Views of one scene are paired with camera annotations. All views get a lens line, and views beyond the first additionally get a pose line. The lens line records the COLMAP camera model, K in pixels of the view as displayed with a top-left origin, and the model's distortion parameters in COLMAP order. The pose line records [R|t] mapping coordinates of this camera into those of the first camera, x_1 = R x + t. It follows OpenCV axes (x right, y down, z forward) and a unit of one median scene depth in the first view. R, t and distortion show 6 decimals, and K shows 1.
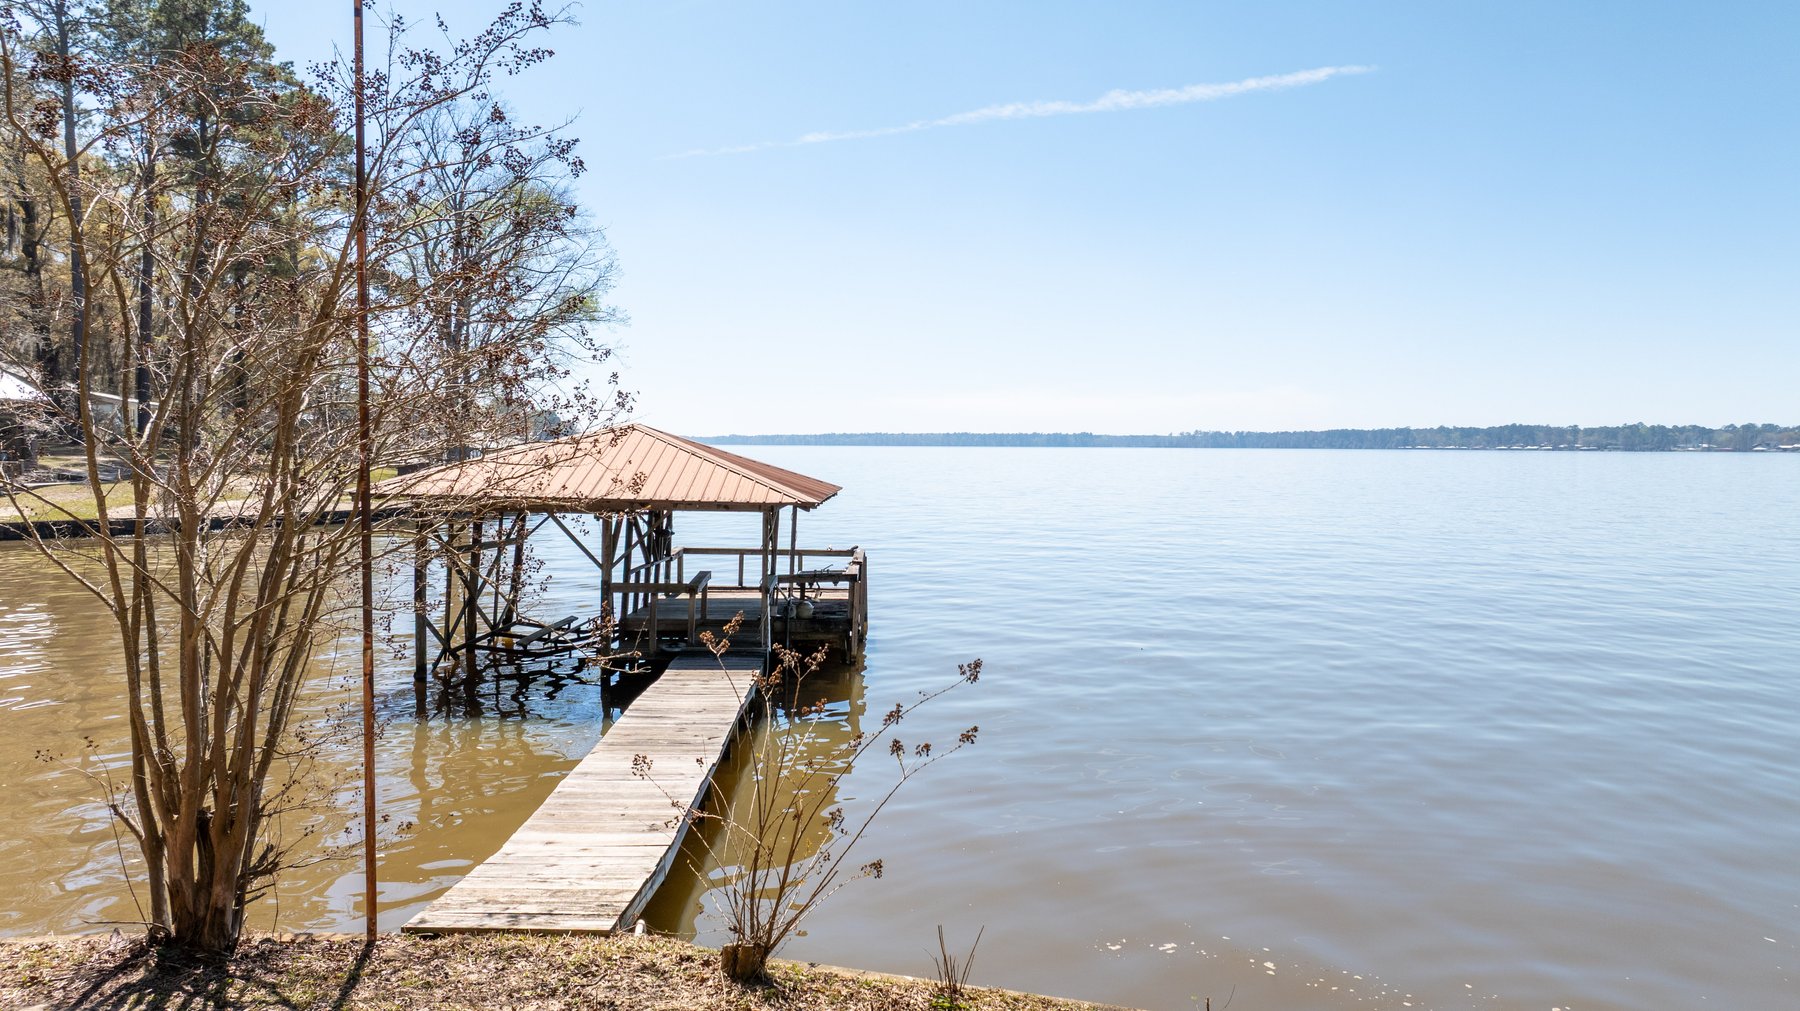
lens RADIAL K [[1258.3, 0, 910.6], [0, 1258.3, 508.4], [0, 0, 1]] dist [-0.083460, 0.086731]
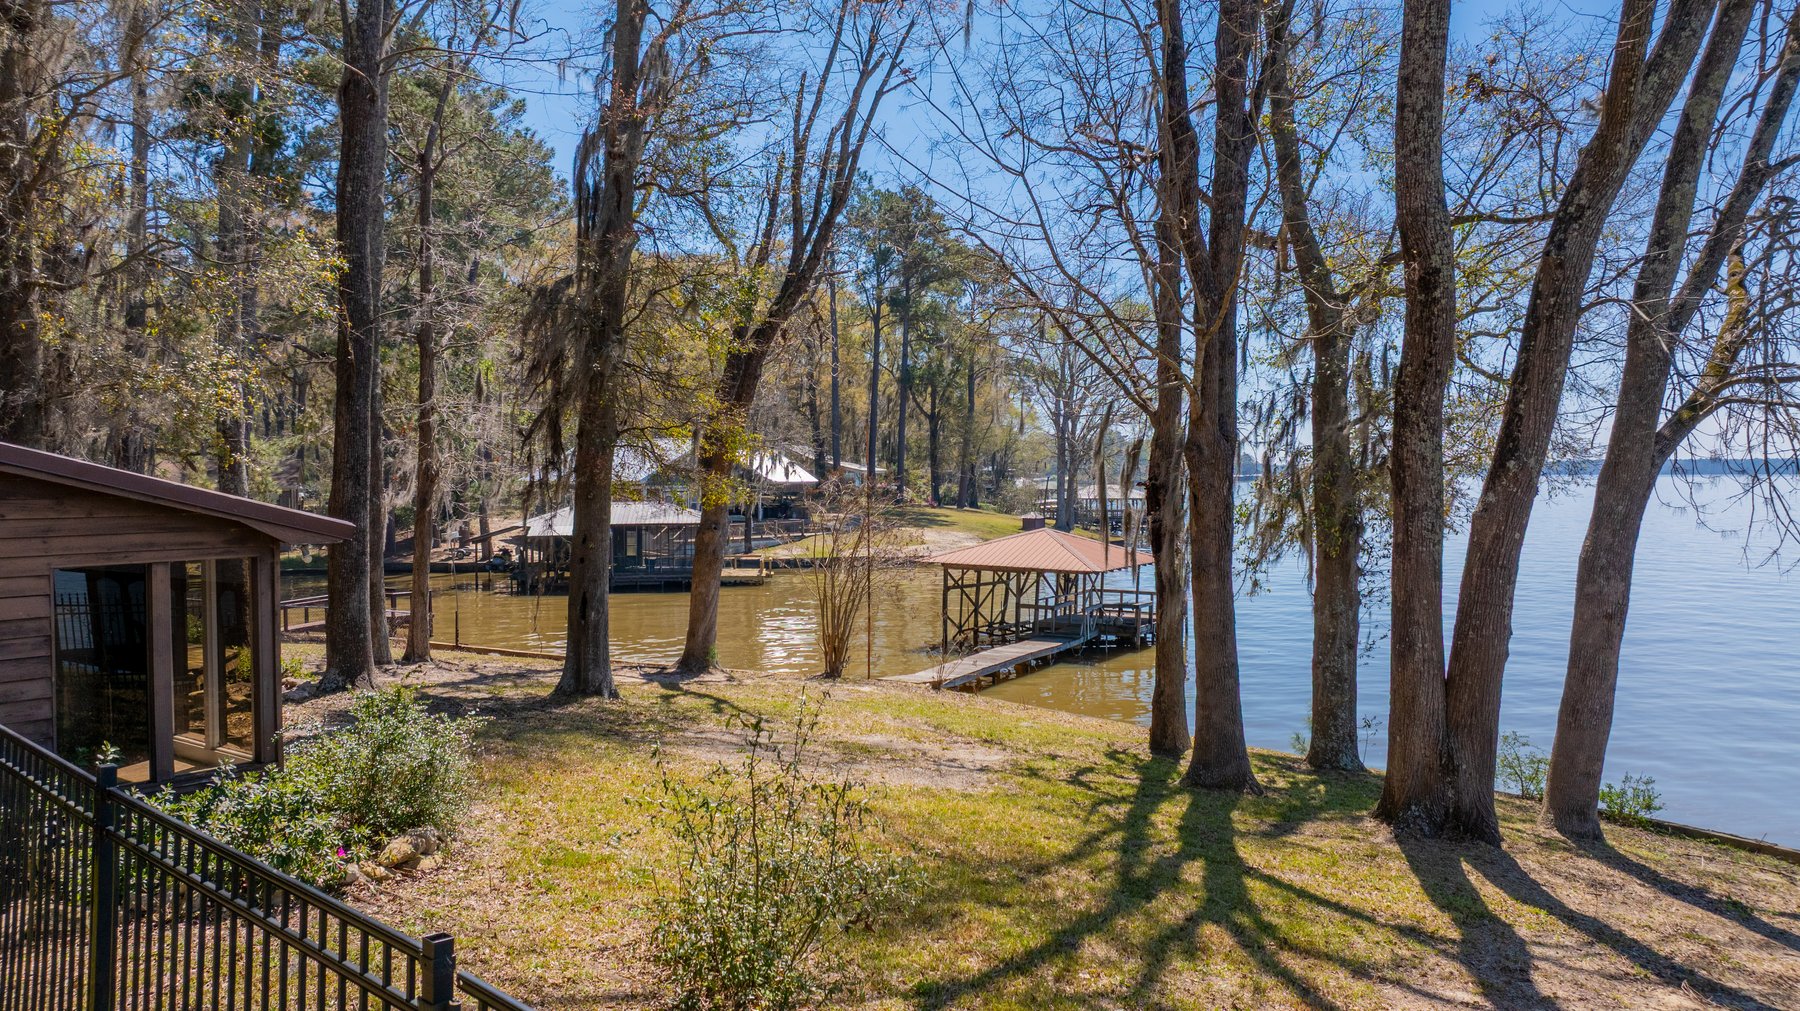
lens RADIAL K [[1262.8, 0, 910.4], [0, 1262.8, 501.4], [0, 0, 1]] dist [-0.023848, 0.008268]
pose [[0.858767, 0.004261, -0.512349, 0.643590], [-0.018455, 0.999574, -0.022620, -0.059231], [0.512035, 0.028881, 0.858479, -0.901992]]
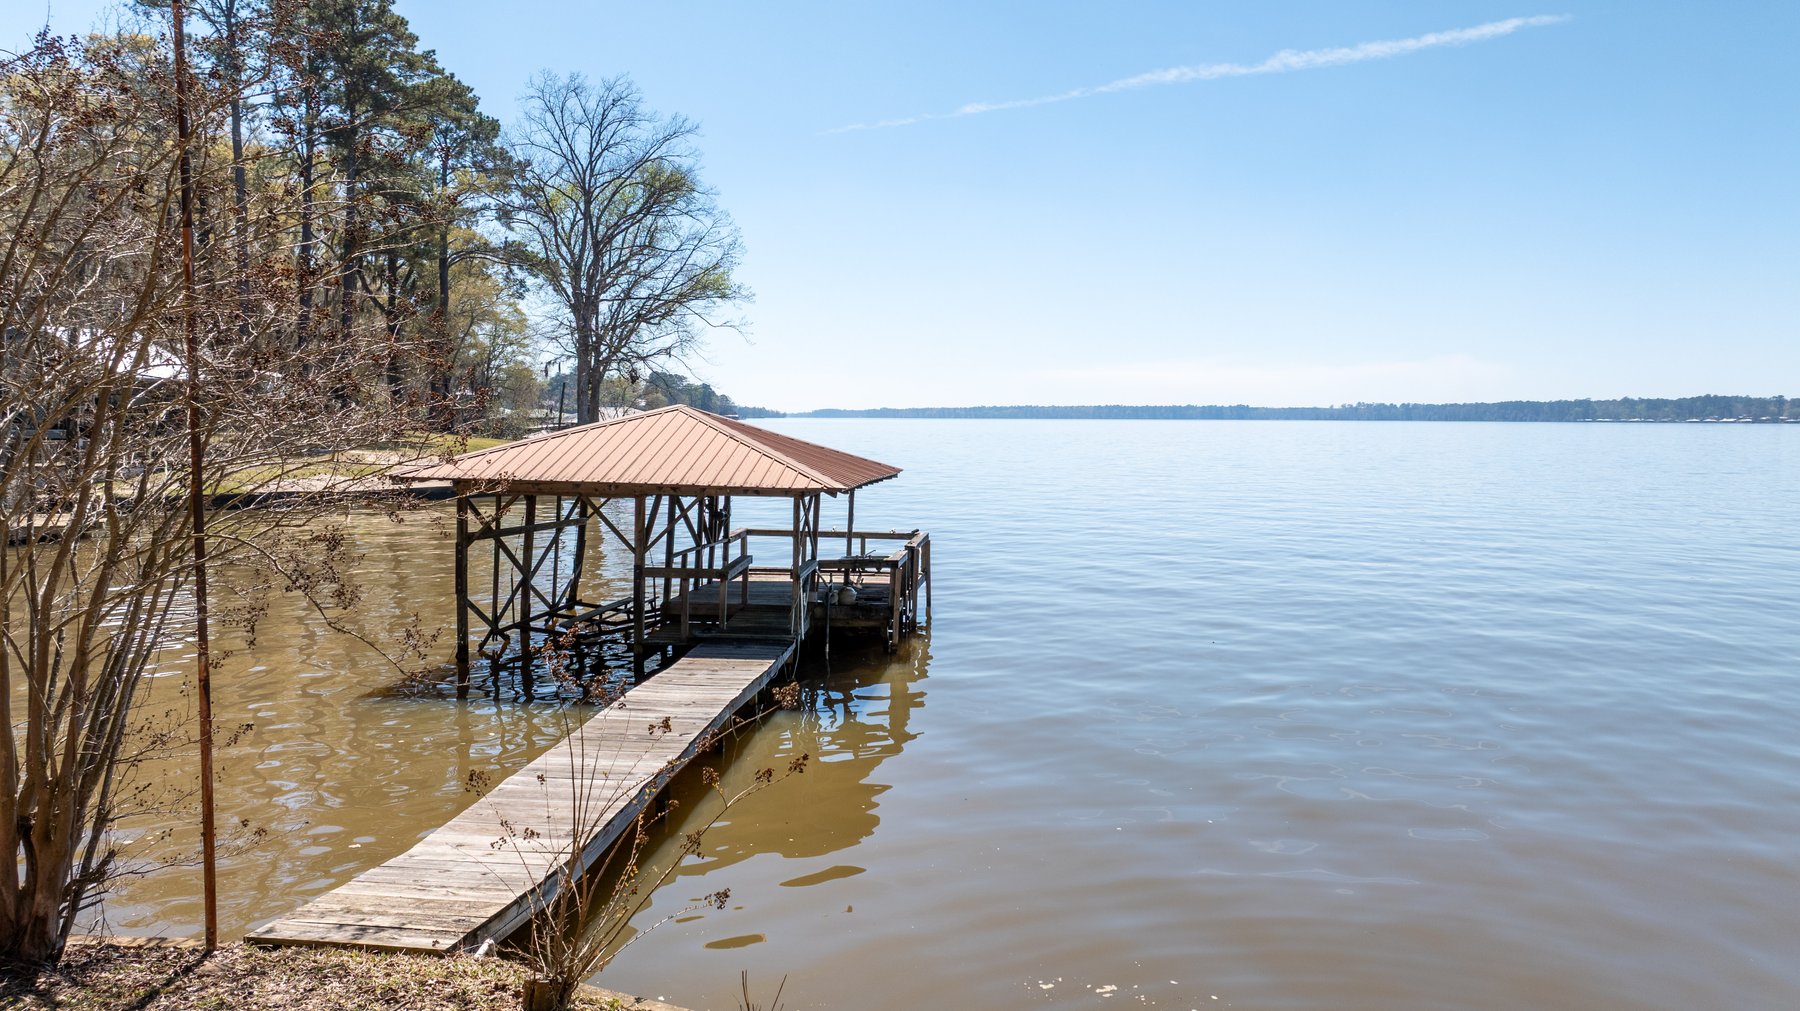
lens RADIAL K [[1258.3, 0, 910.6], [0, 1258.3, 508.4], [0, 0, 1]] dist [-0.083460, 0.086731]
pose [[0.992755, 0.007232, -0.119941, 0.076512], [-0.004618, 0.999746, 0.022058, -0.008651], [0.120070, -0.021344, 0.992536, 0.032930]]
